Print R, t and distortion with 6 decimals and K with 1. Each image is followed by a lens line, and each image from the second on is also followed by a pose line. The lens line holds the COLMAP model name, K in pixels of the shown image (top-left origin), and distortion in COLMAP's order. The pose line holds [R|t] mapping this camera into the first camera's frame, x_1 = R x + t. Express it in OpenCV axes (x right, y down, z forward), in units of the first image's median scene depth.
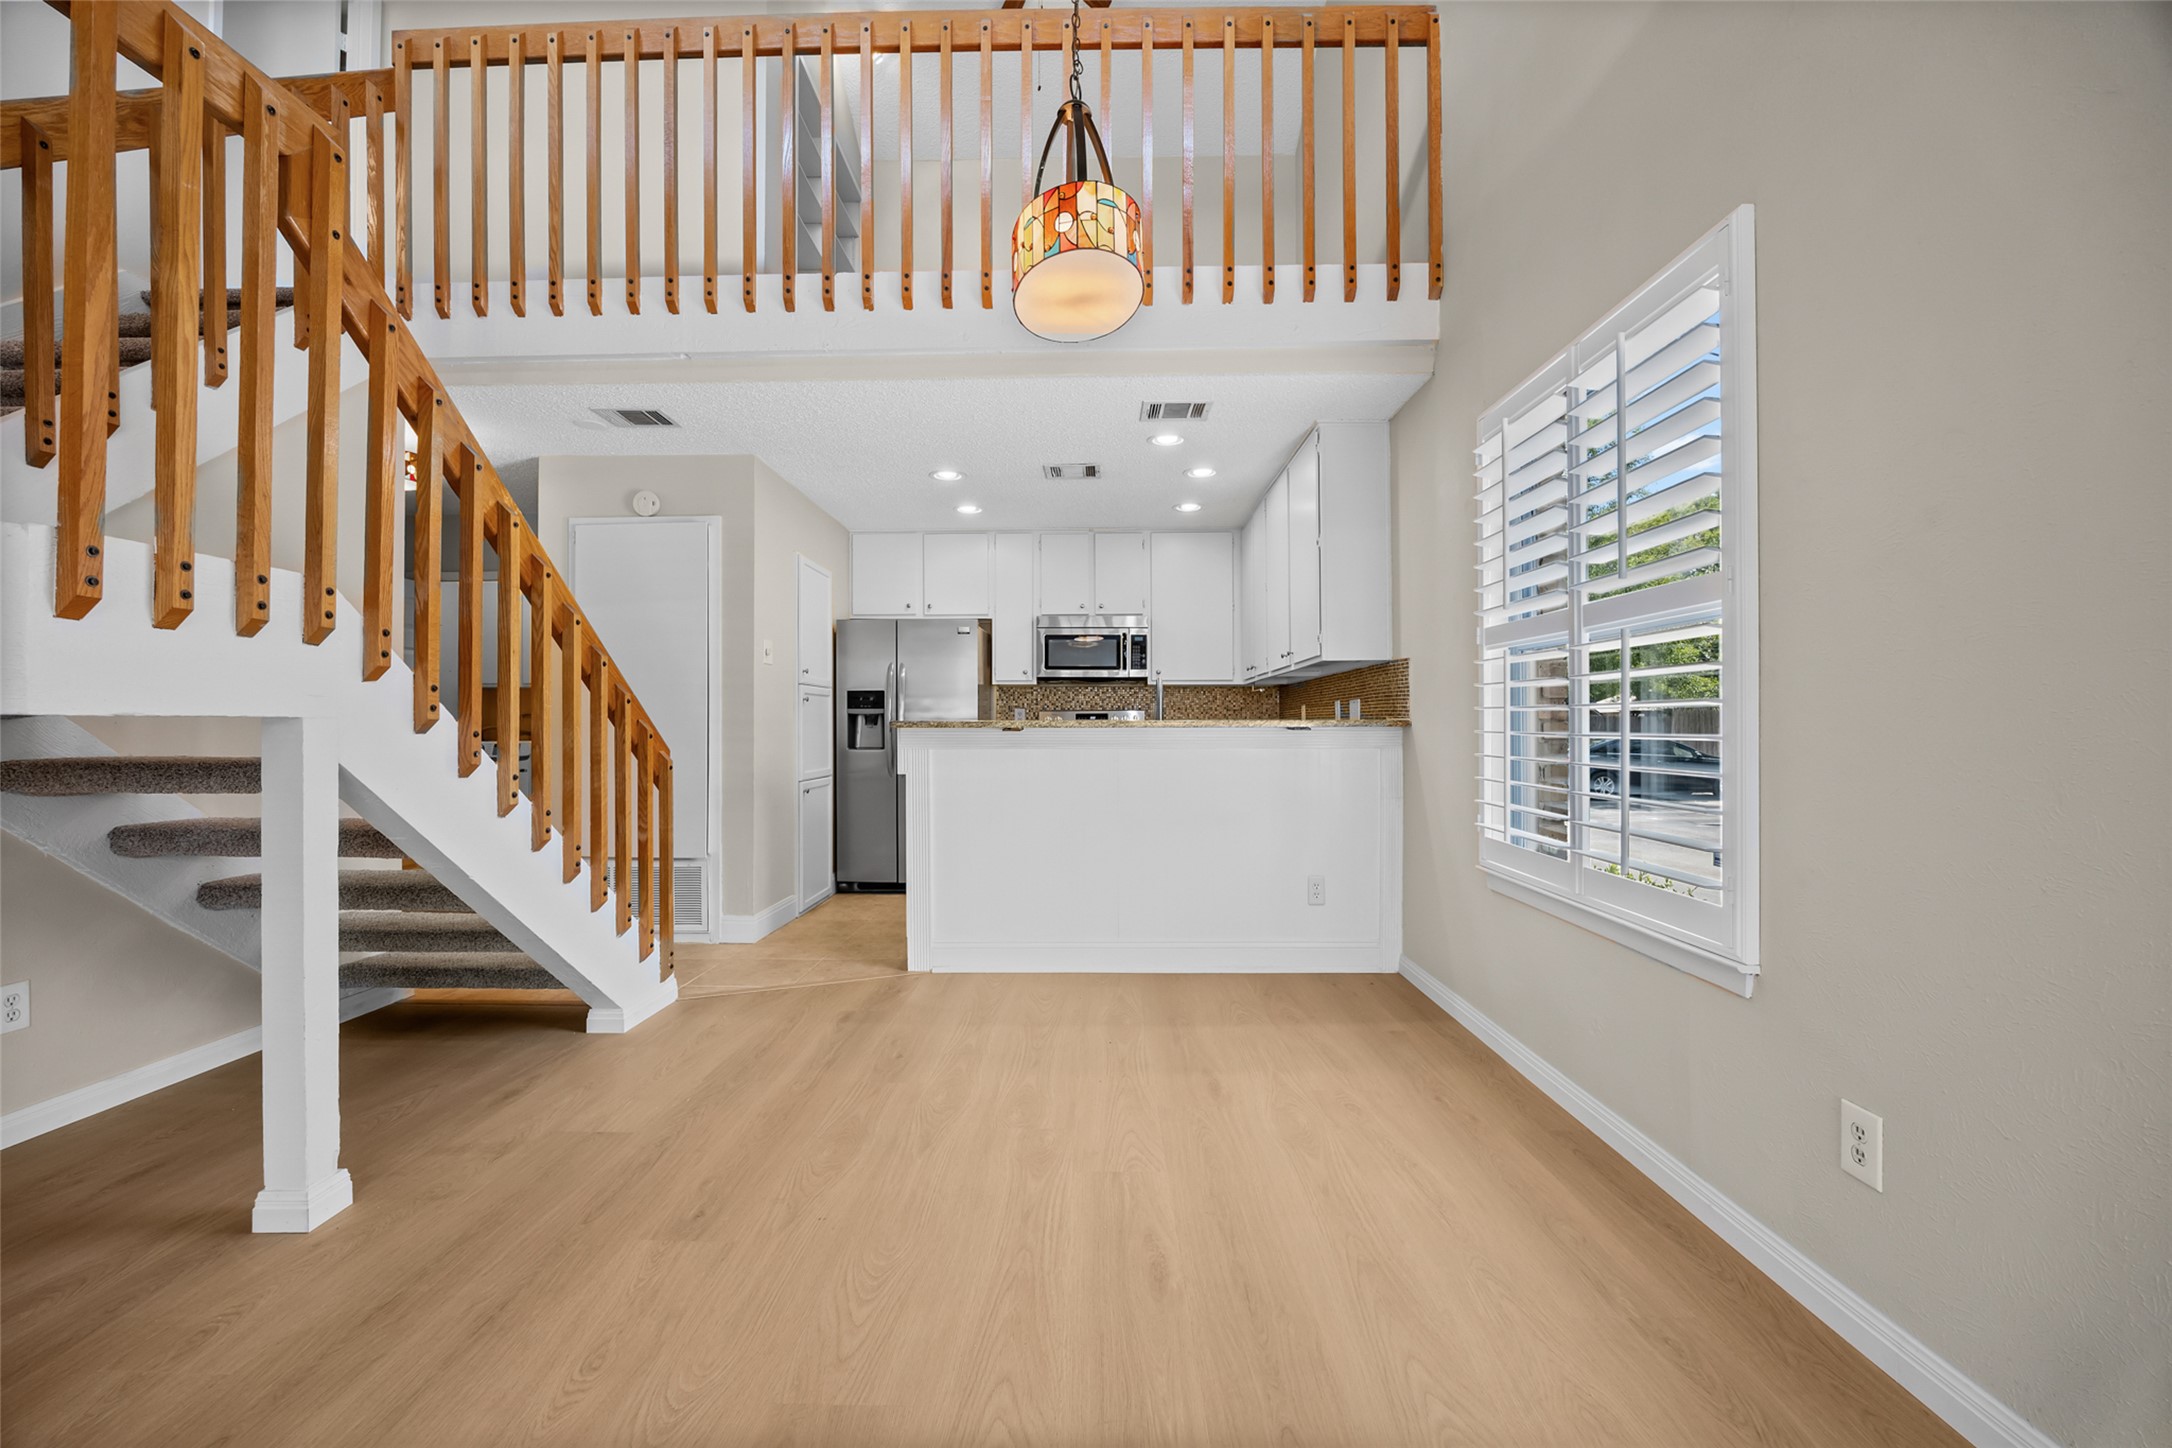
lens RADIAL K [[895.4, 0, 1079.8], [0, 895.4, 730.6], [0, 0, 1]] dist [-0.016489, 0.000852]
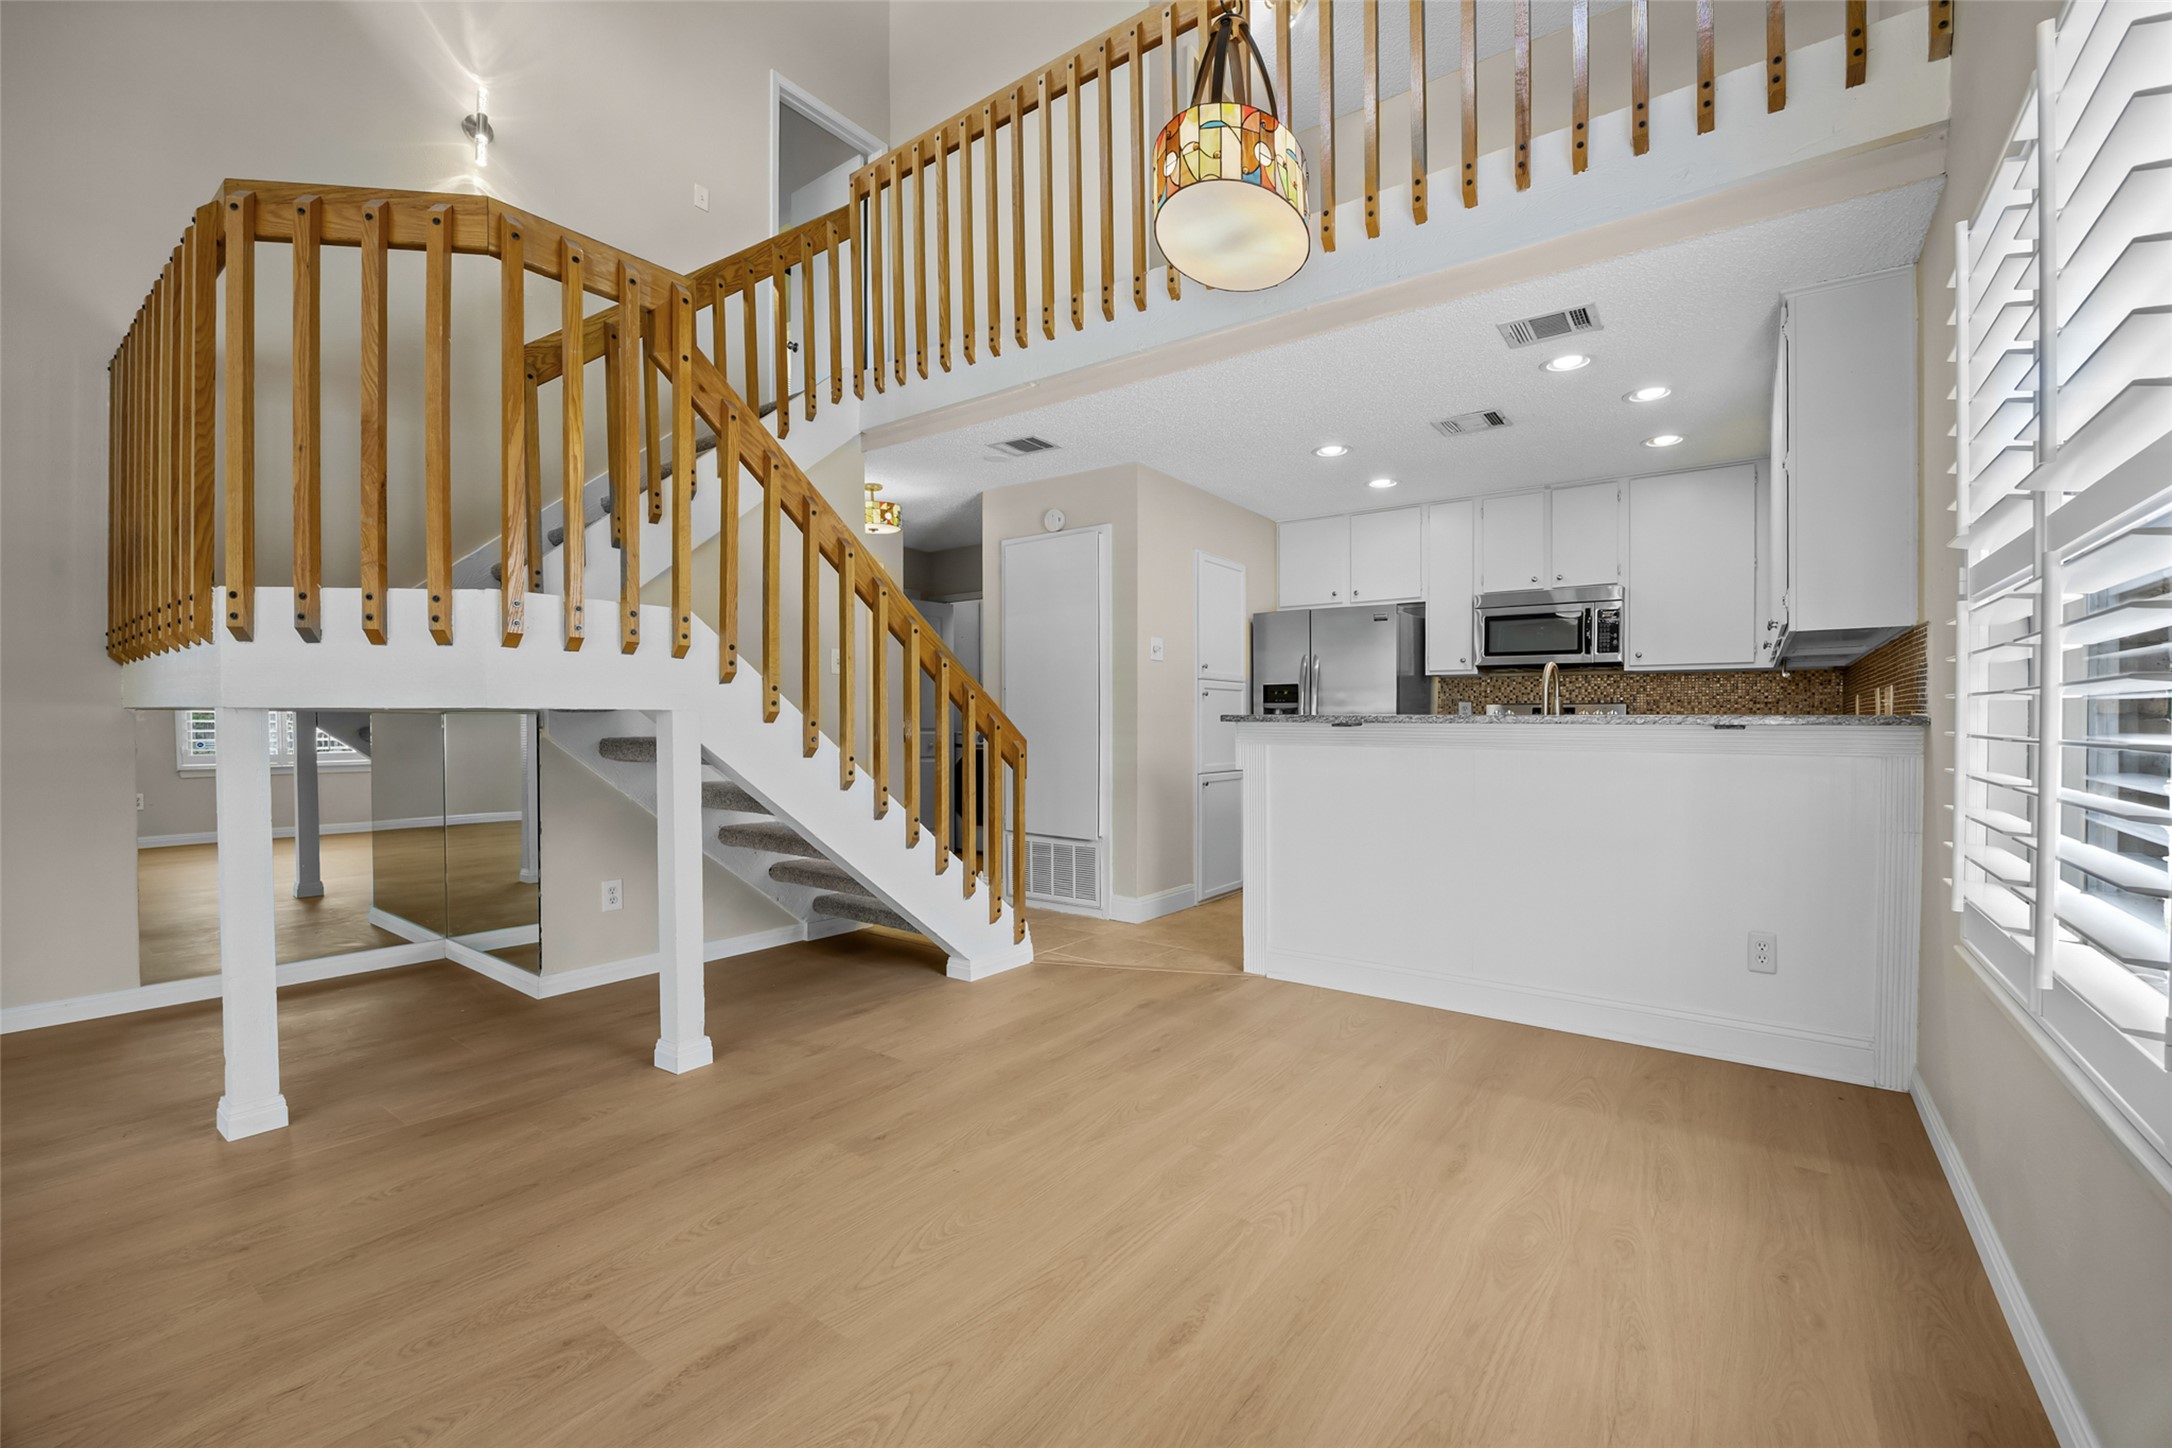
lens RADIAL K [[906.8, 0, 1087.6], [0, 906.8, 745.6], [0, 0, 1]] dist [-0.015481, 0.000796]
pose [[0.815985, 0.022171, -0.577647, 0.276820], [-0.009685, 0.999648, 0.024687, -0.000153], [0.577992, -0.014550, 0.815913, 0.117517]]
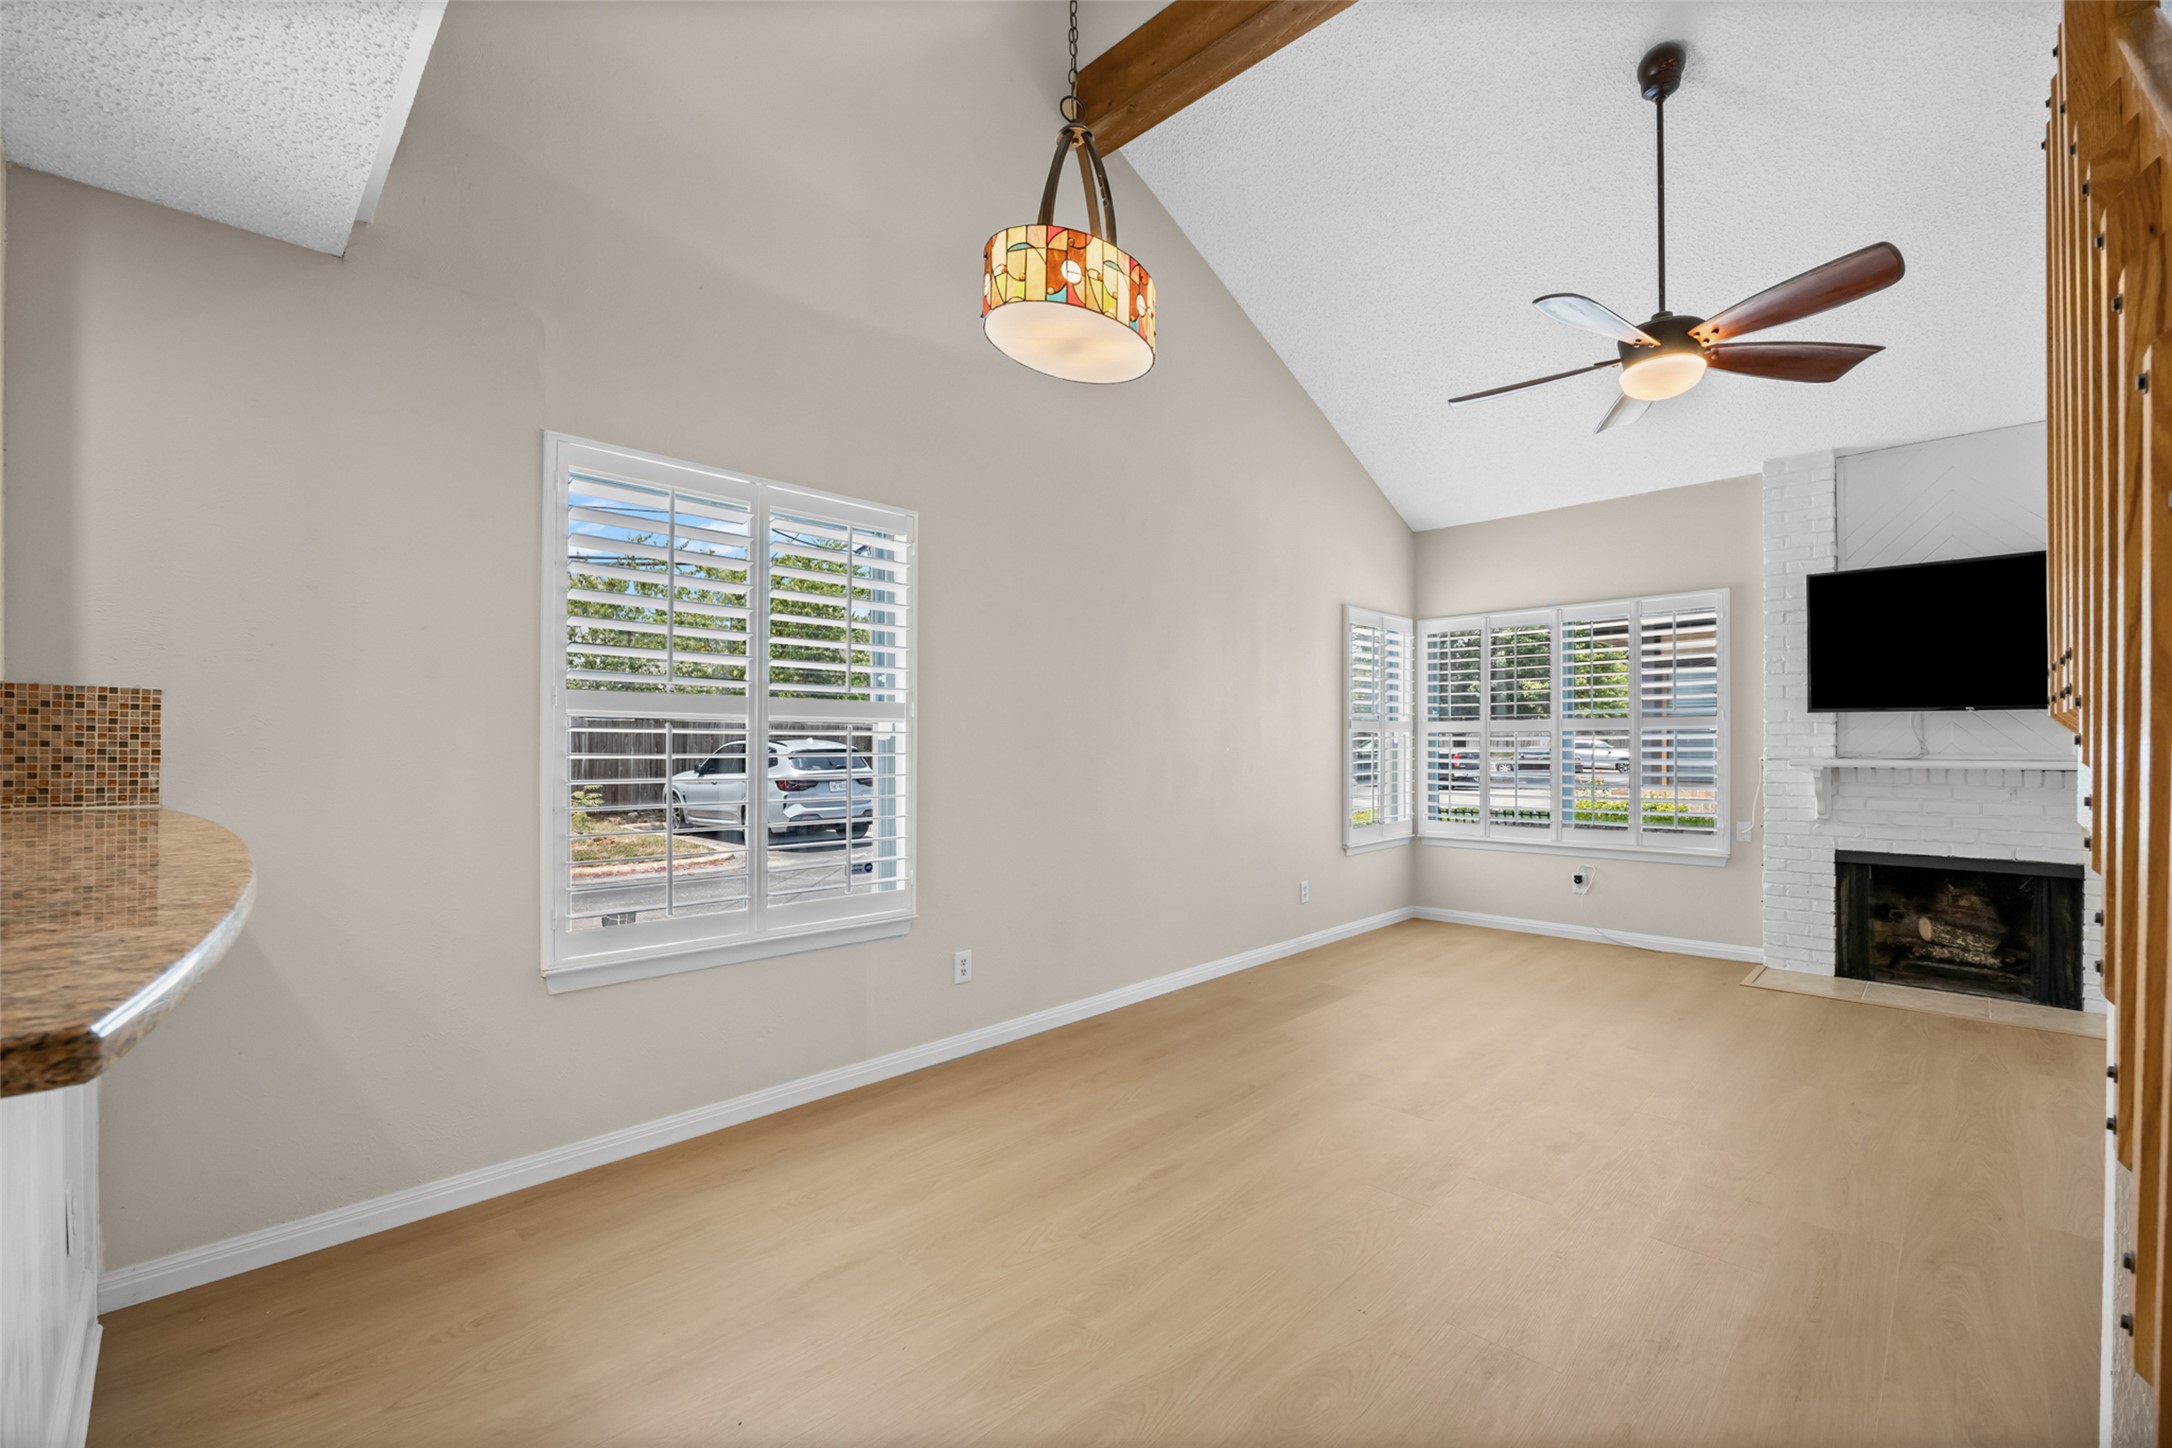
lens RADIAL K [[906.8, 0, 1087.6], [0, 906.8, 745.6], [0, 0, 1]] dist [-0.015481, 0.000796]
pose [[-0.725800, 0.001519, 0.687904, -0.449707], [0.006522, 0.999968, 0.004673, -0.053439], [-0.687875, 0.007878, -0.725786, 1.146154]]
